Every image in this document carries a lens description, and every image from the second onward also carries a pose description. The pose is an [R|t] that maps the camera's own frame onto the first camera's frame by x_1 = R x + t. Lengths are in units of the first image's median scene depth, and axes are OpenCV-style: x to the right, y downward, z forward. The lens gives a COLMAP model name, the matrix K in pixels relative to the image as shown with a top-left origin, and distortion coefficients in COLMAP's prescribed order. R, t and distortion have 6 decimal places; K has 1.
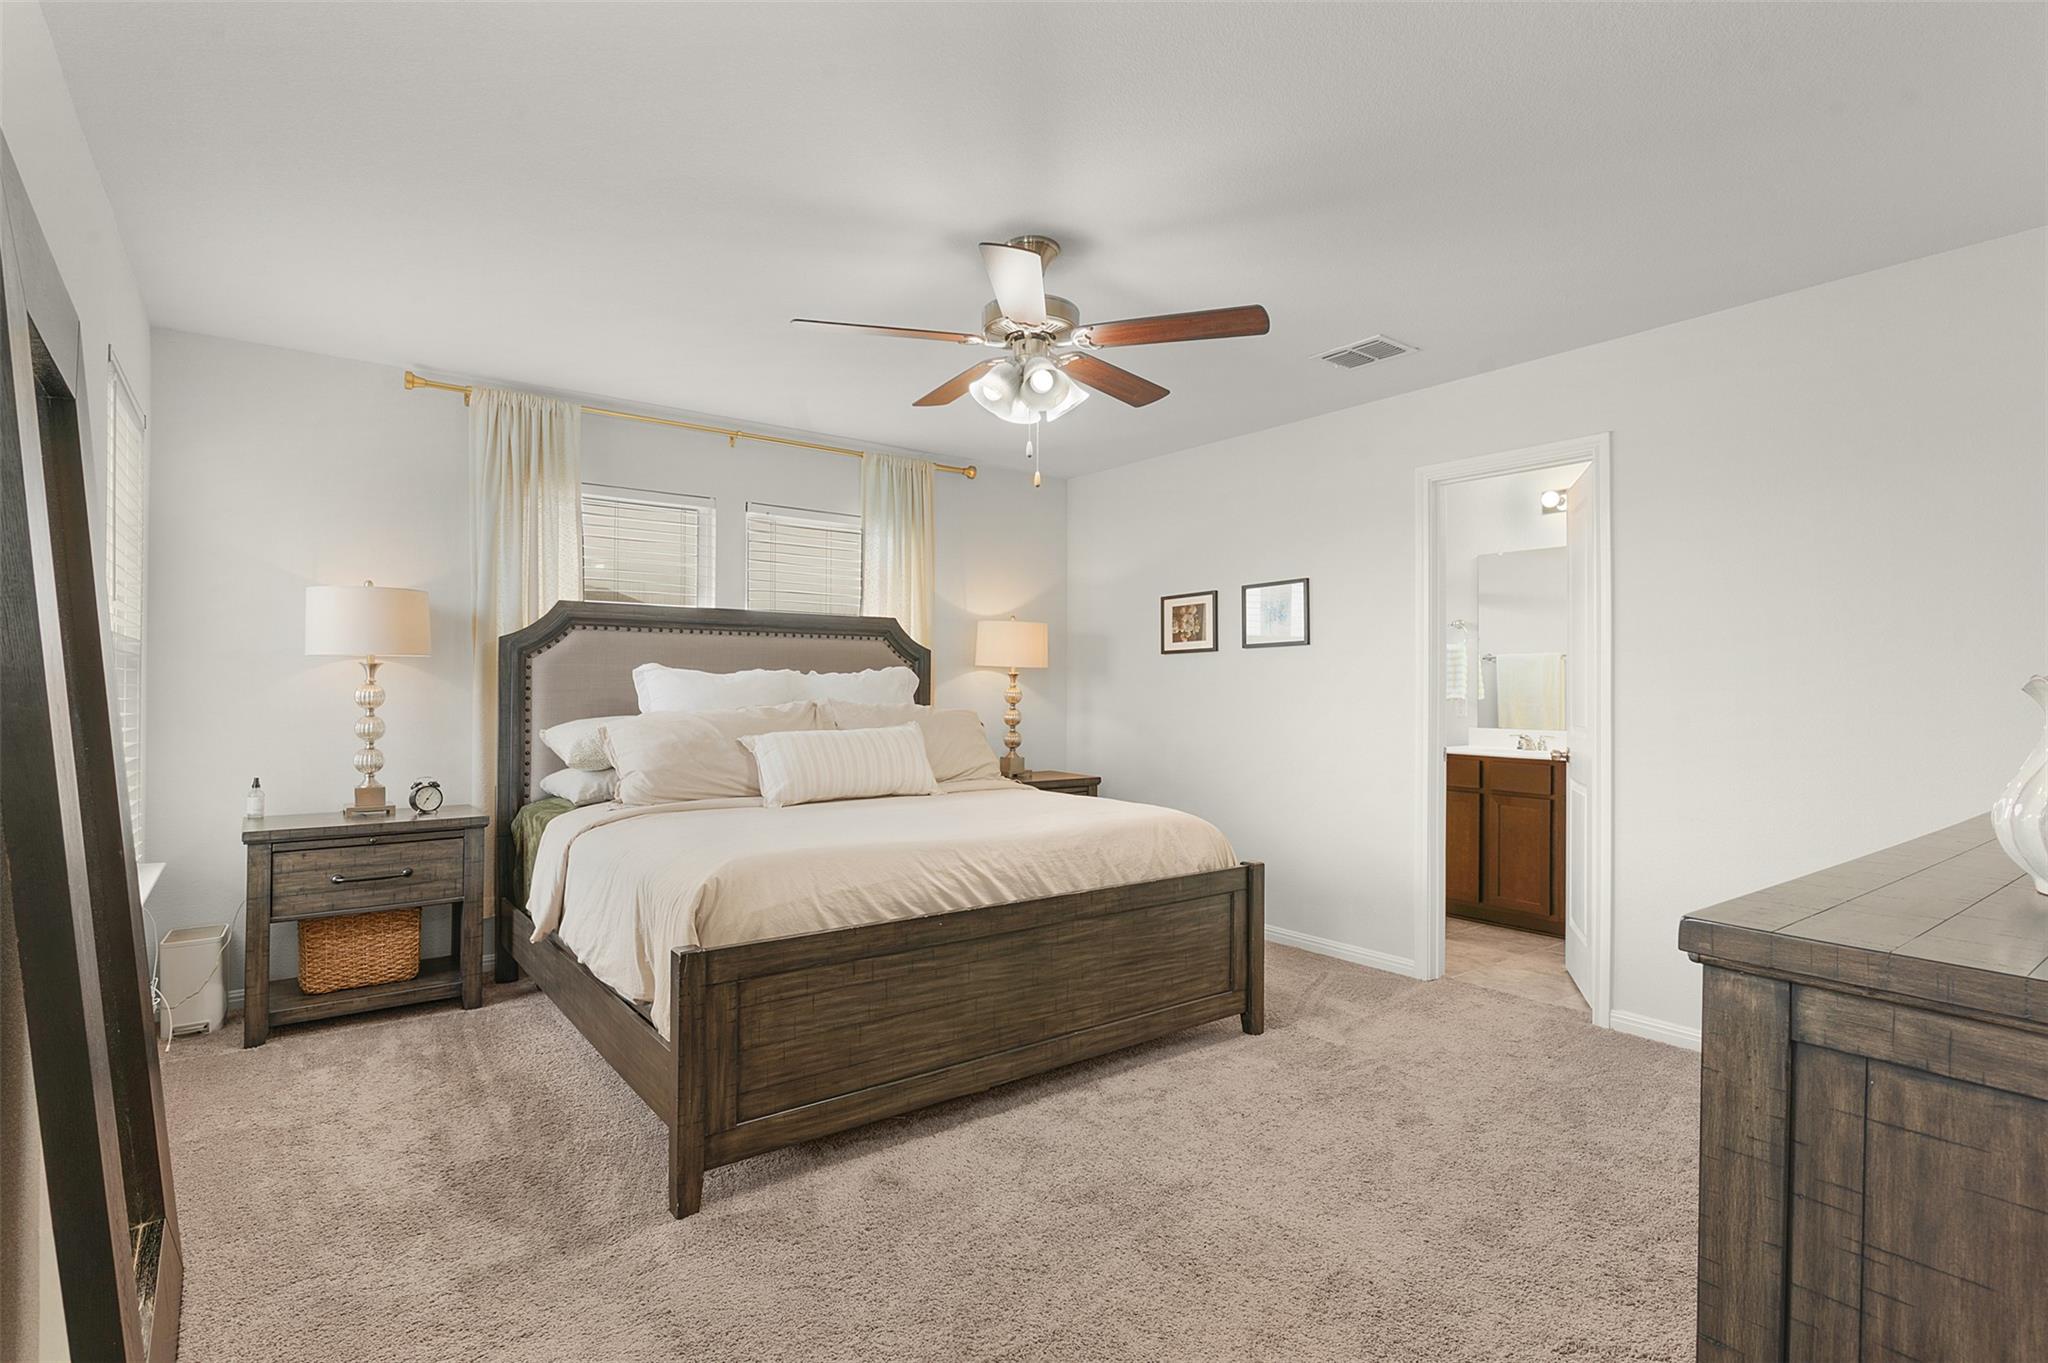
lens RADIAL K [[993.9, 0, 1019.5], [0, 993.9, 680.2], [0, 0, 1]] dist [0.002347, -0.000912]
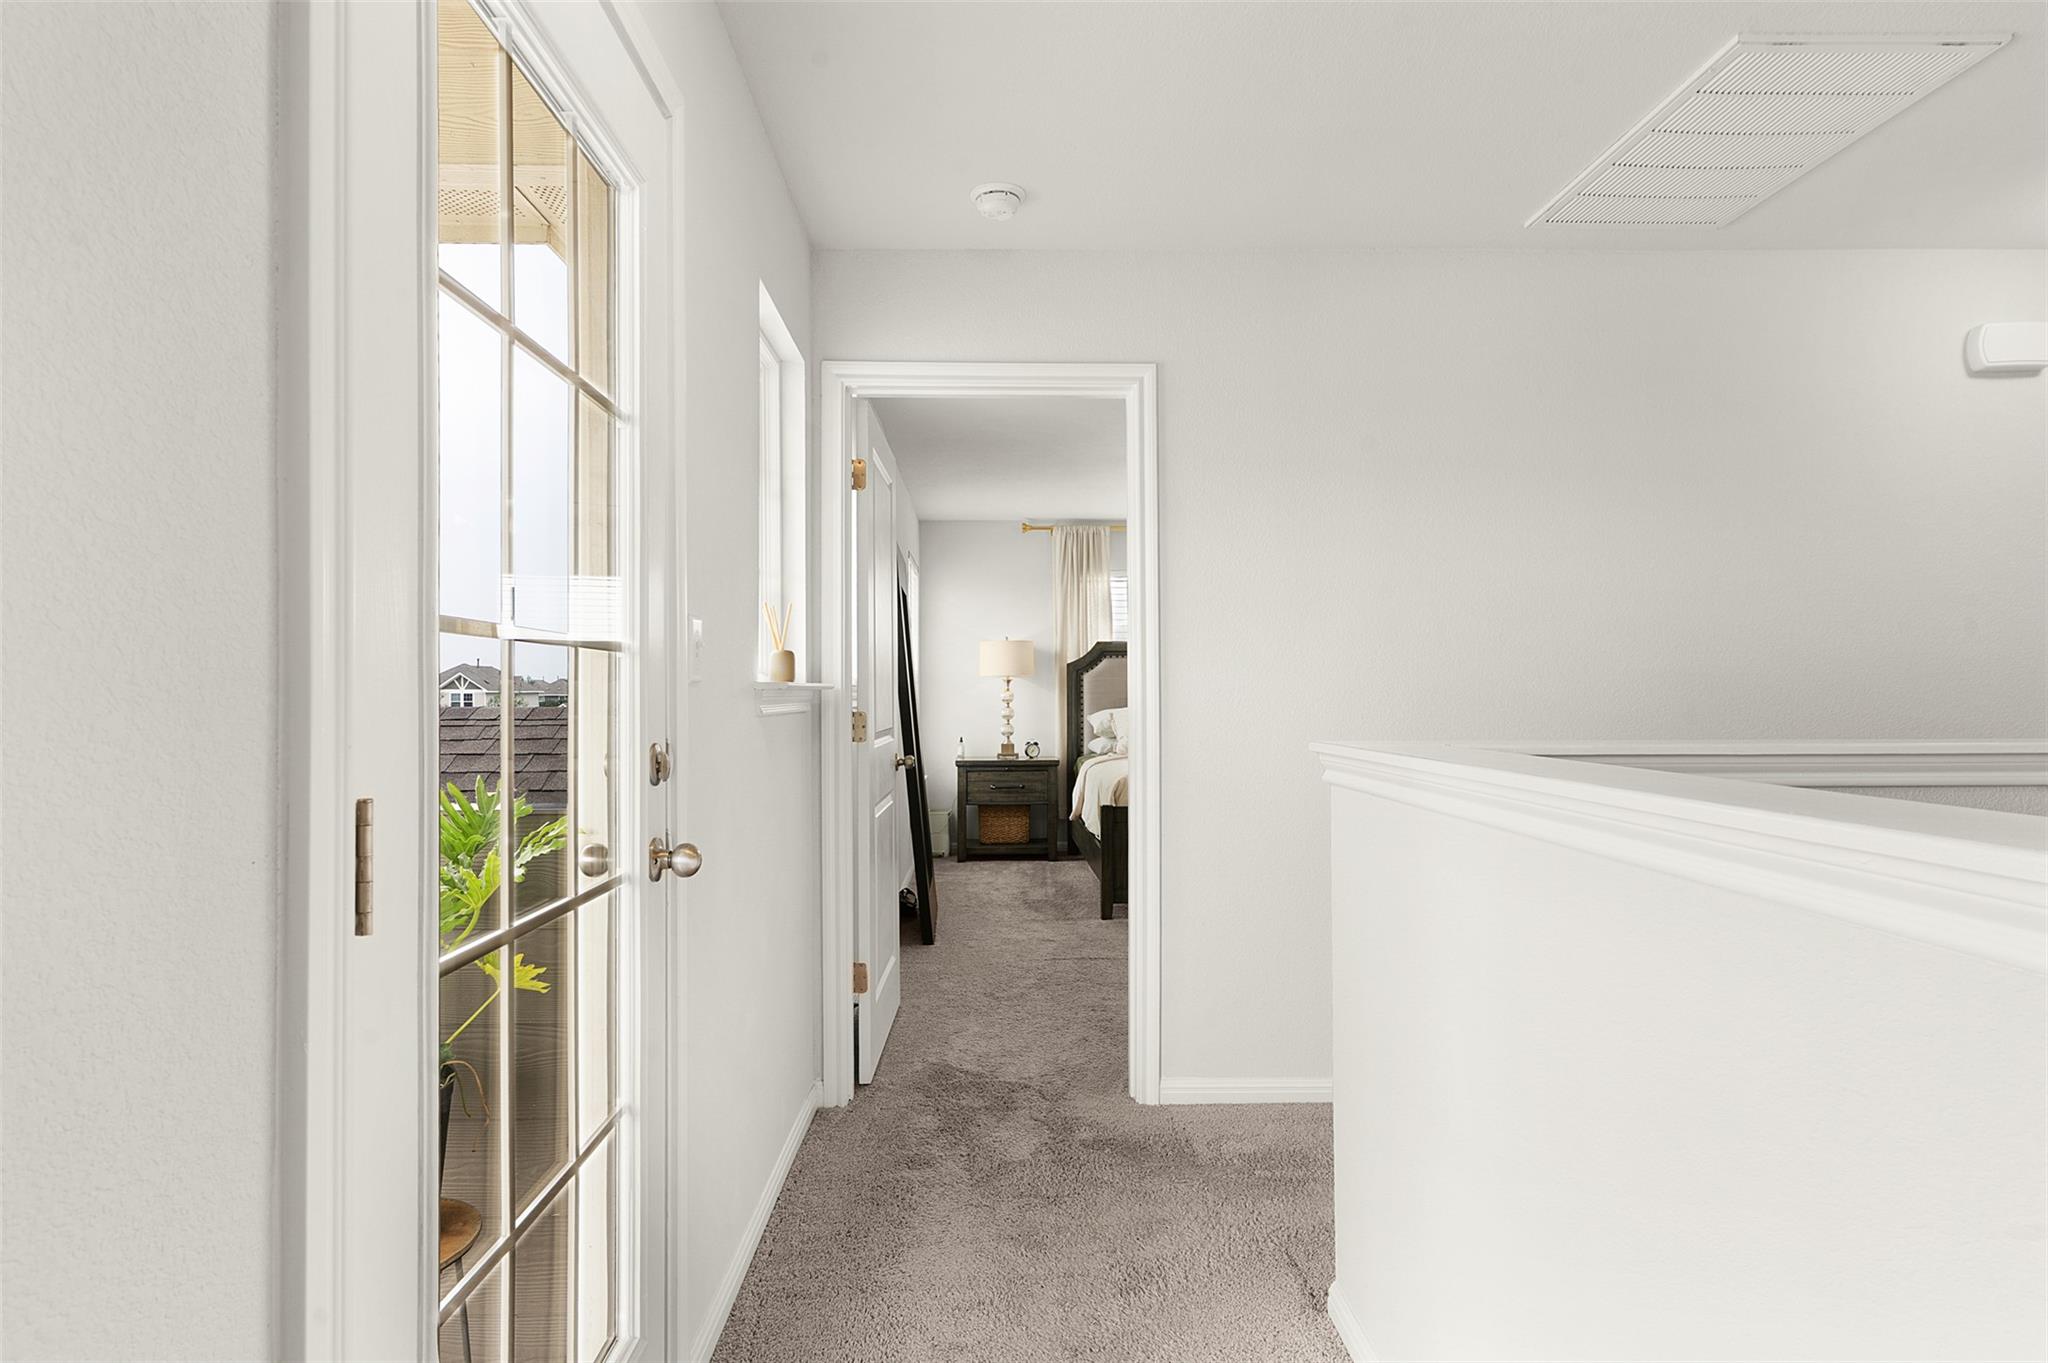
lens RADIAL K [[1064.6, 0, 1023.1], [0, 1064.6, 691.8], [0, 0, 1]] dist [0.008783, -0.005685]
pose [[0.820835, -0.006777, -0.571125, 0.559491], [0.010591, 0.999938, 0.003356, 0.000400], [0.571067, -0.008804, 0.820856, -0.687693]]
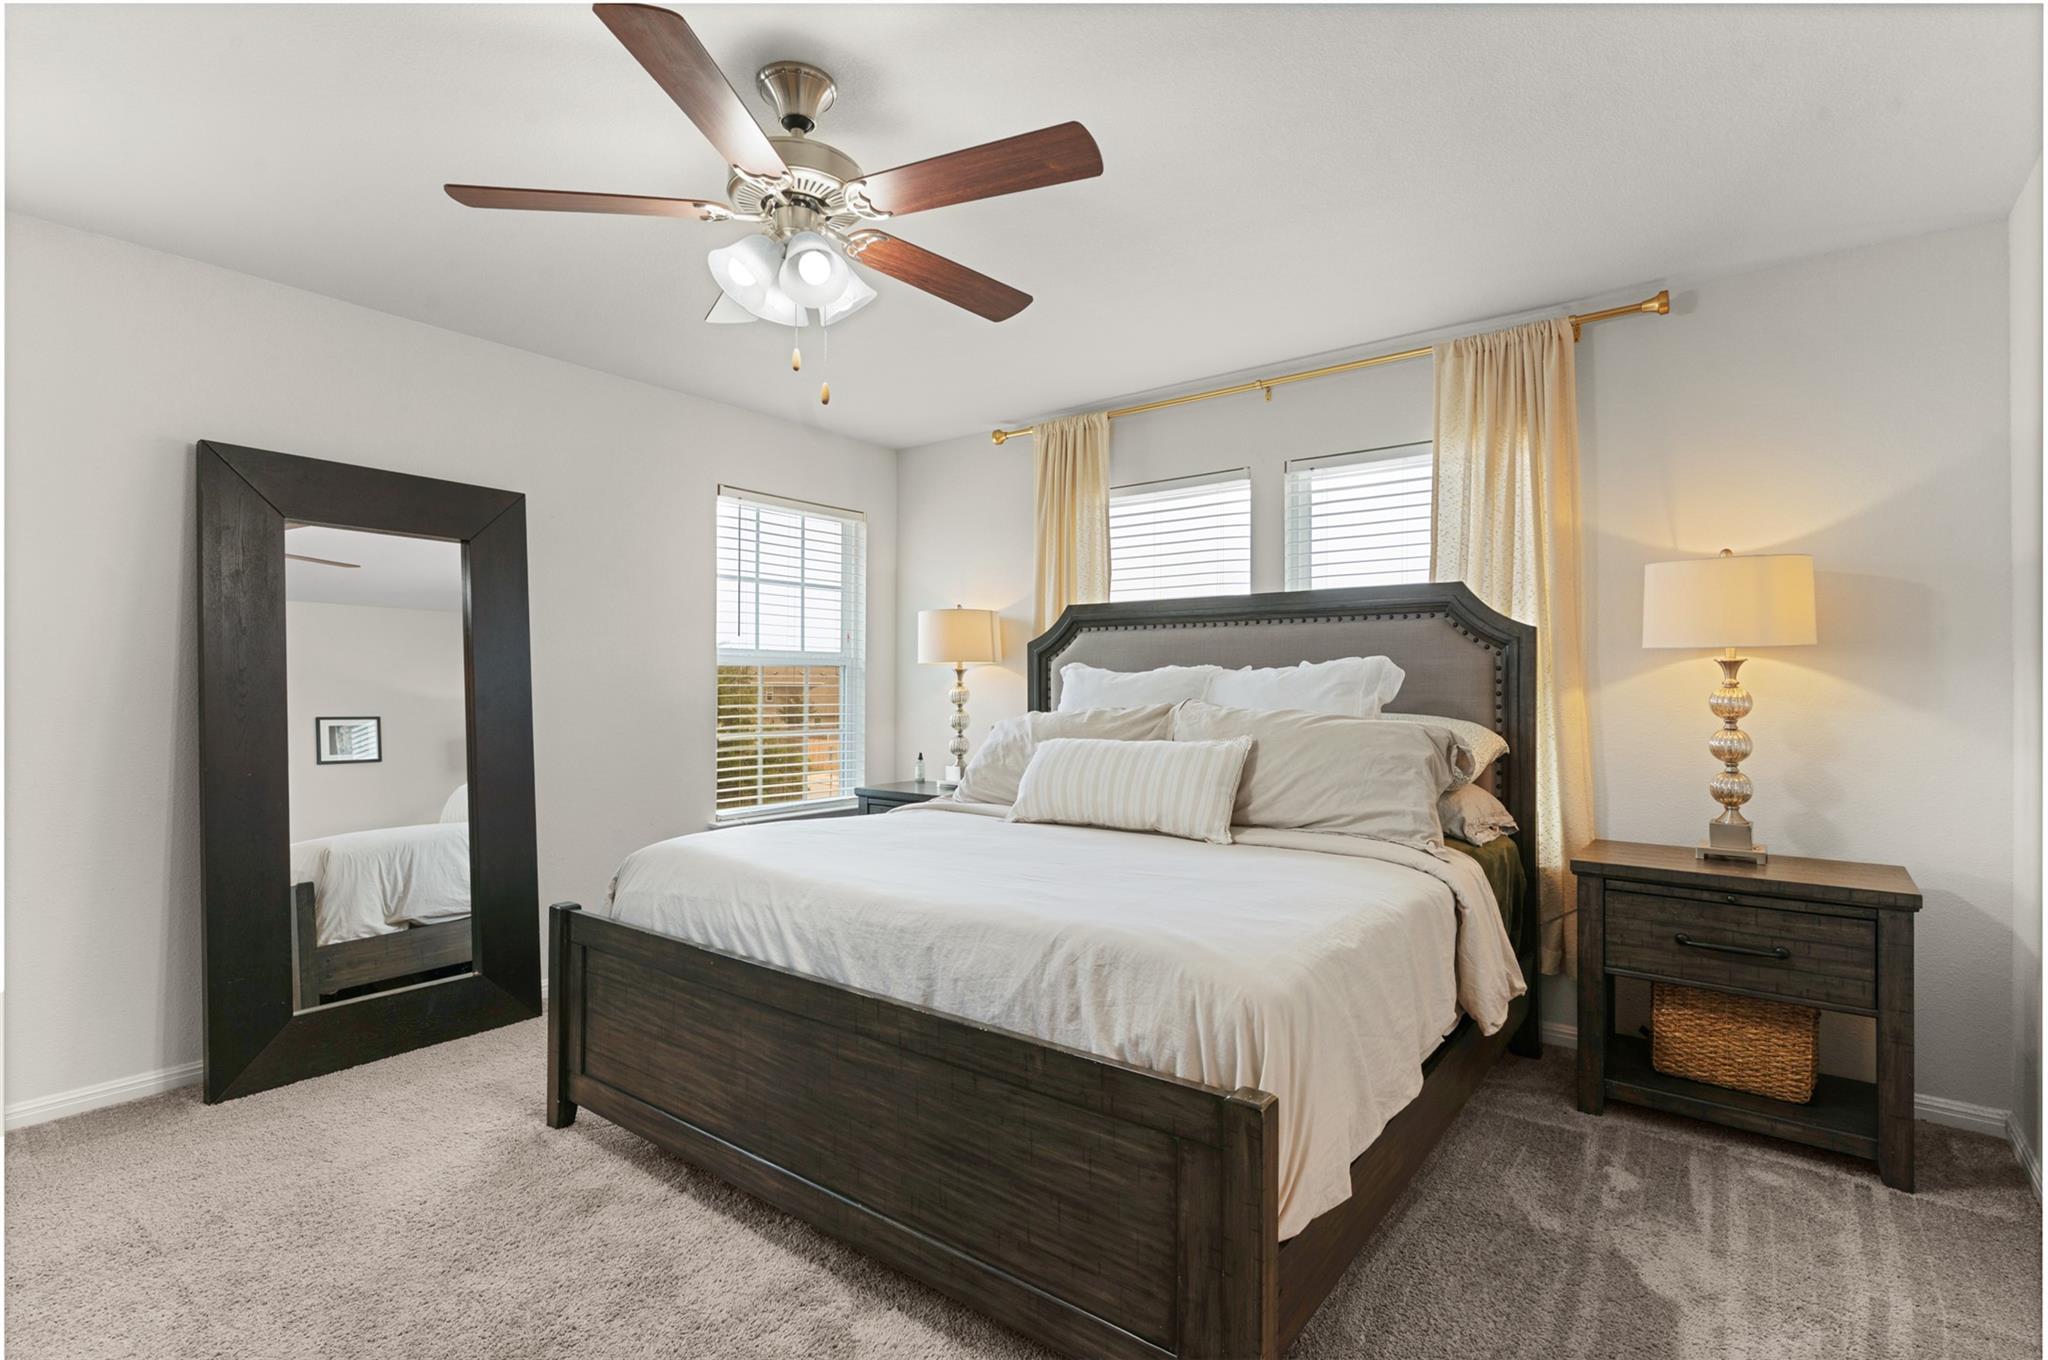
lens RADIAL K [[993.9, 0, 1009.9], [0, 993.9, 658.9], [0, 0, 1]] dist [0.002347, -0.000912]
pose [[0.239702, -0.029285, -0.970405, 0.602656], [0.007659, 0.999571, -0.028273, 0.006901], [0.970816, -0.000655, 0.239823, 0.765495]]
